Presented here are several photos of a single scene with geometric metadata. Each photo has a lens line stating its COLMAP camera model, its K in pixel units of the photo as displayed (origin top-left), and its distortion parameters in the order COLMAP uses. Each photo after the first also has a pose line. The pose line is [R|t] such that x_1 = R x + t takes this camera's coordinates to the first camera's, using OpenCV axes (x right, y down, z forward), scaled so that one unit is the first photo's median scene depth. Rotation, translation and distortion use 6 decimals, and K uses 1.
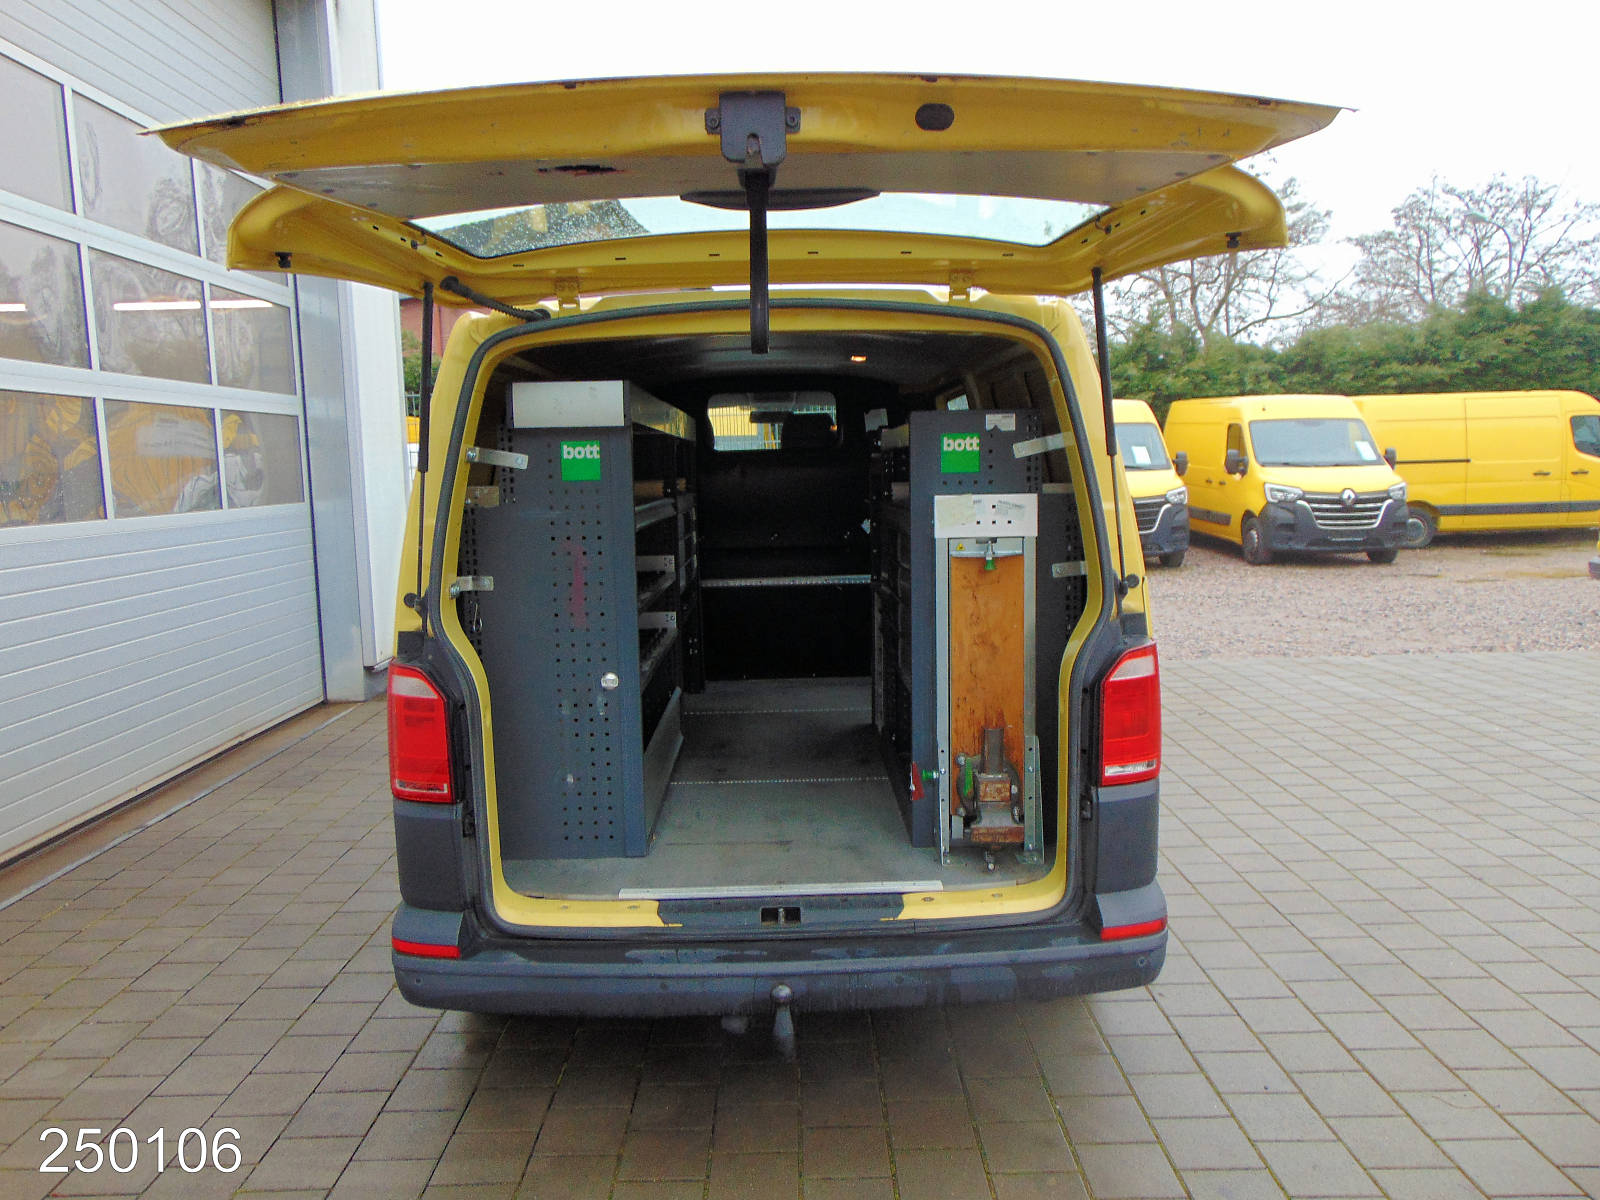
lens RADIAL K [[1179.2, 0, 800.0], [0, 1179.2, 600.0], [0, 0, 1]] dist [-0.001077, -0.001783]
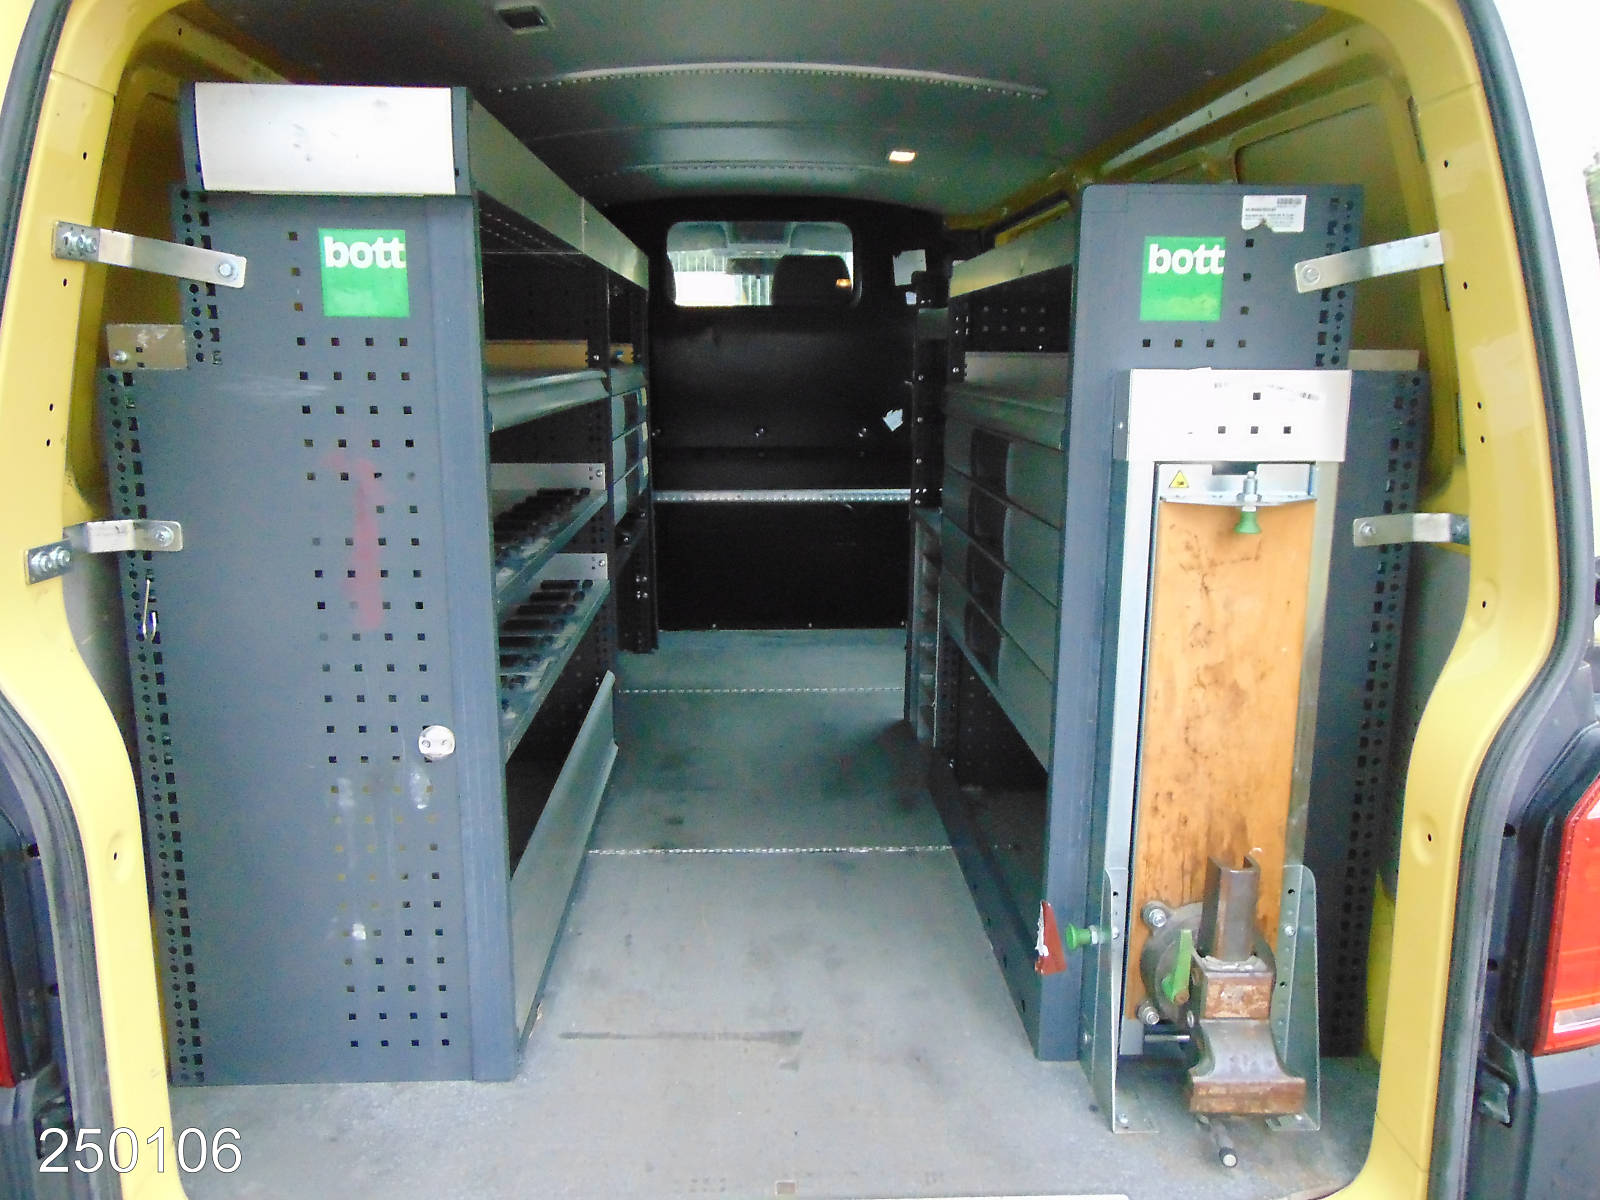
lens RADIAL K [[1240.6, 0, 800.0], [0, 1240.6, 600.0], [0, 0, 1]] dist [-0.000858, 0.104386]
pose [[0.999535, 0.019581, 0.023381, -0.025569], [-0.021542, 0.995993, 0.086800, -0.036586], [-0.021587, -0.087263, 0.995951, 0.492206]]
